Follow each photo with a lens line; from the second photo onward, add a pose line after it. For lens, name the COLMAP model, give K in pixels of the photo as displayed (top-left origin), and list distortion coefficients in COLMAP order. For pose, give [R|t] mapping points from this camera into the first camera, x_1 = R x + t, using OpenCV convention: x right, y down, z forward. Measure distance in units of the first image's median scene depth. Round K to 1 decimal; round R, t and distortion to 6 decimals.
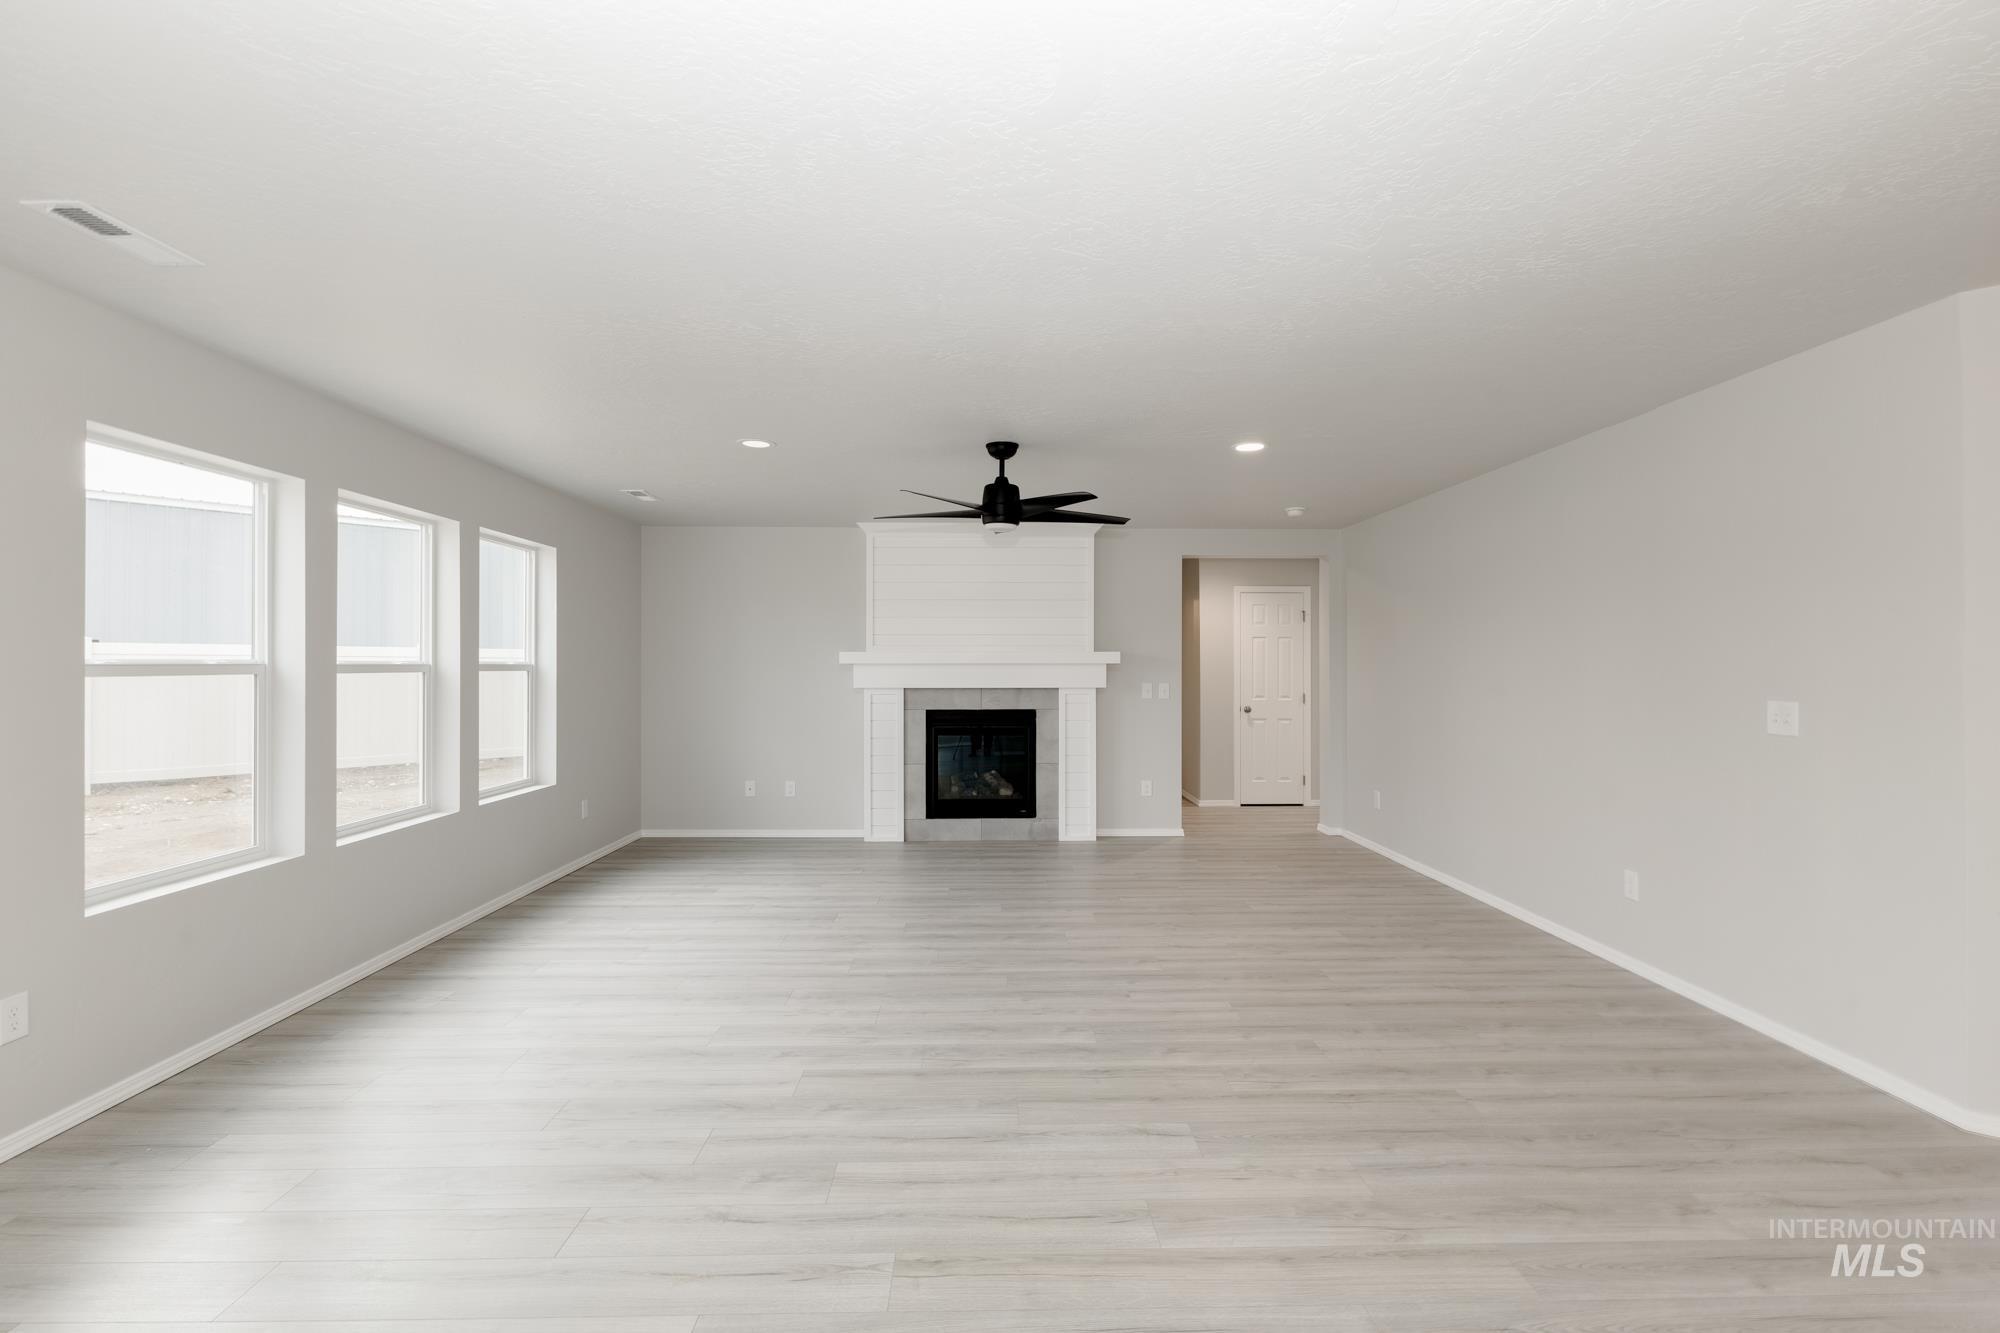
lens RADIAL K [[917.6, 0, 1004.5], [0, 917.6, 658.5], [0, 0, 1]] dist [-0.005496, -0.000733]
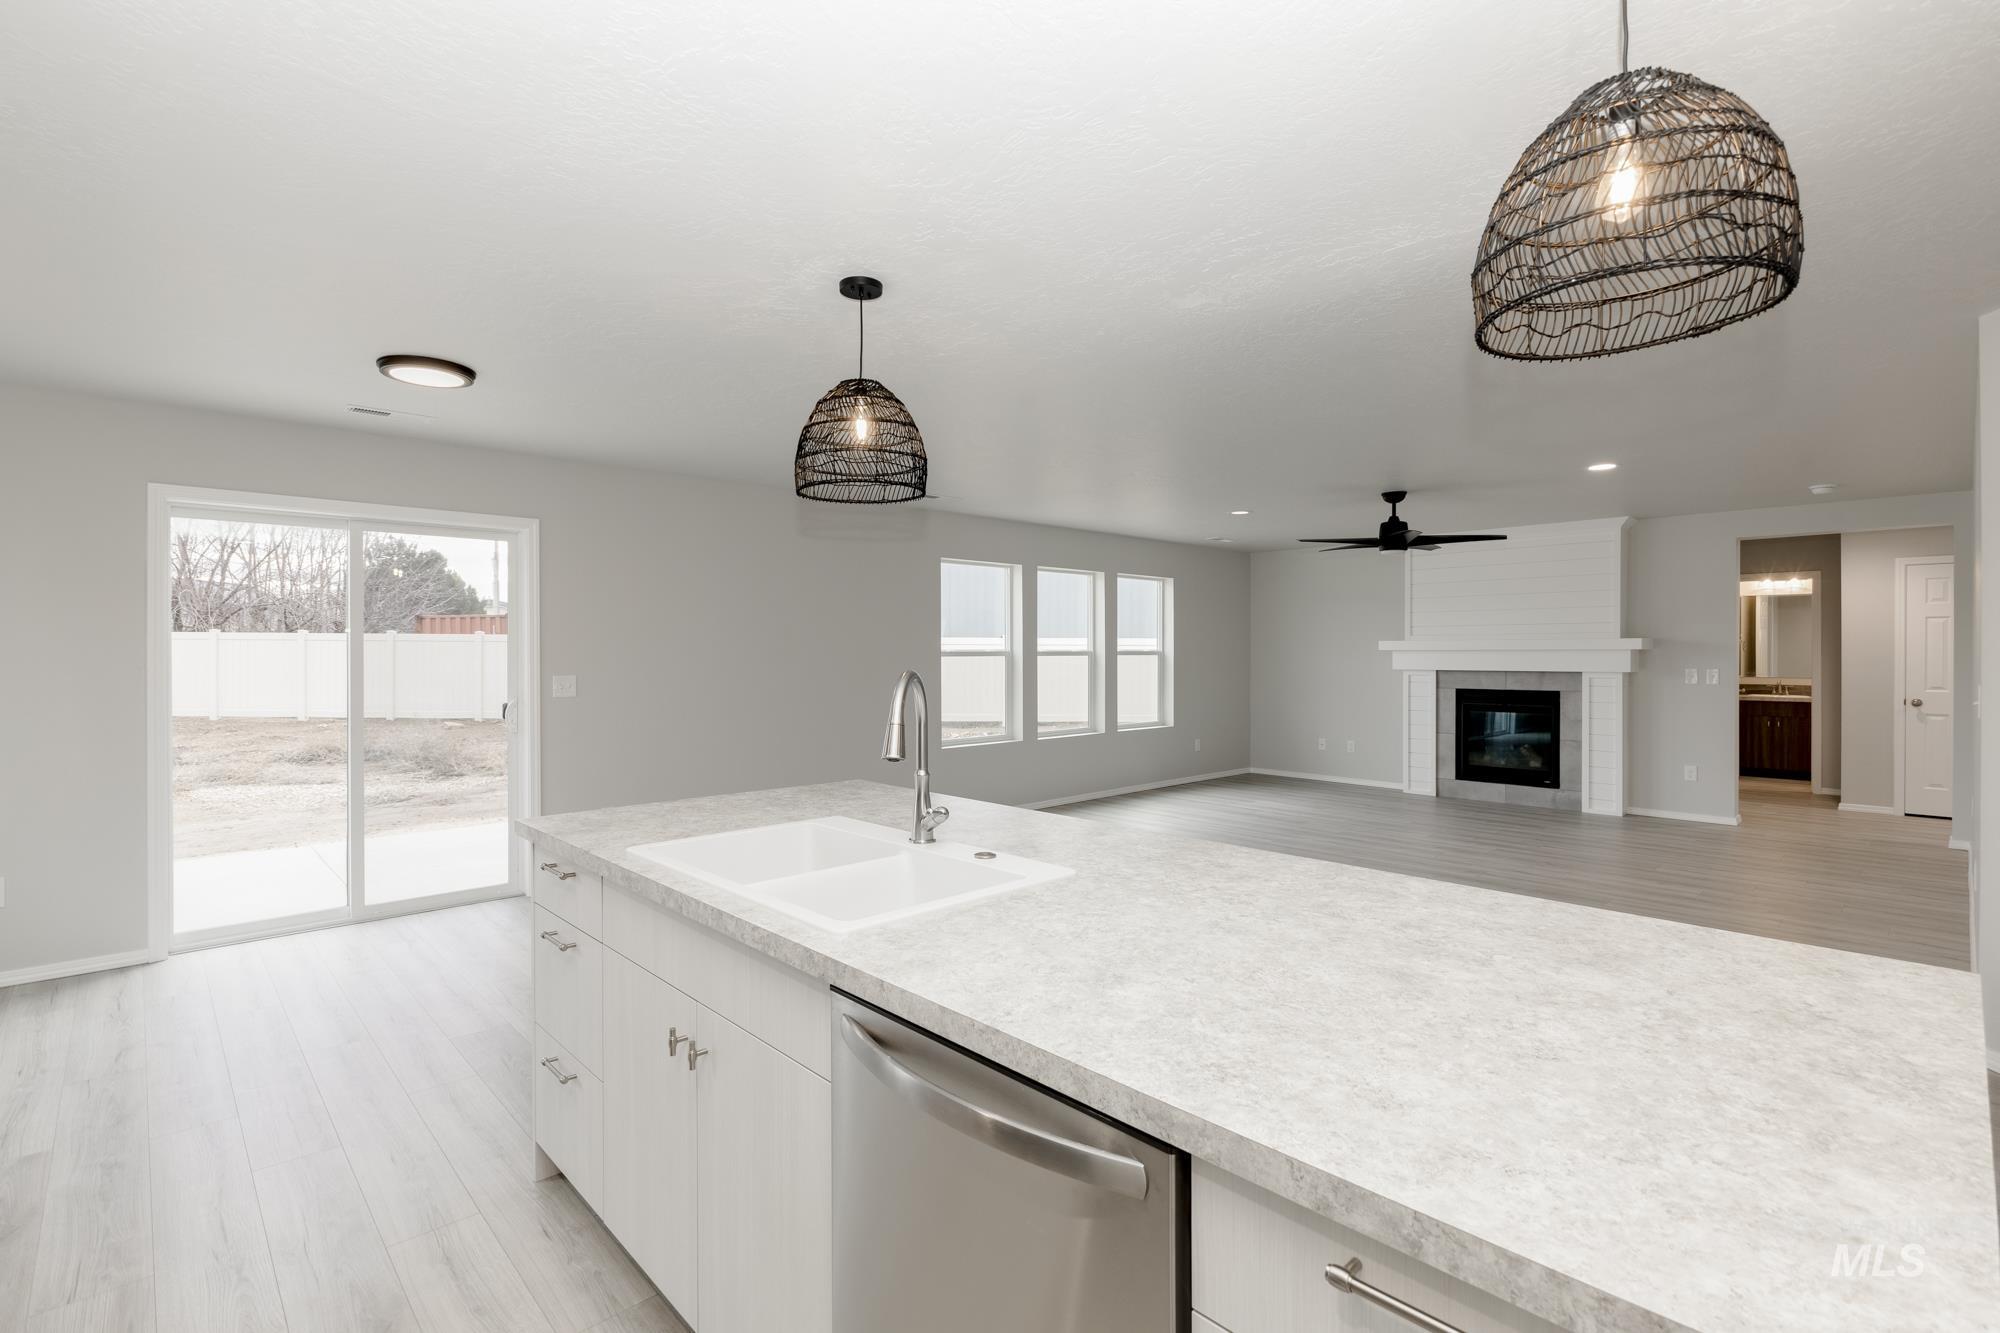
lens RADIAL K [[917.6, 0, 1004.5], [0, 917.6, 658.5], [0, 0, 1]] dist [-0.005496, -0.000733]
pose [[0.671699, 0.004102, -0.740813, 0.405550], [0.006721, 0.999910, 0.011632, -0.001235], [0.740794, -0.012792, 0.671610, -0.239917]]
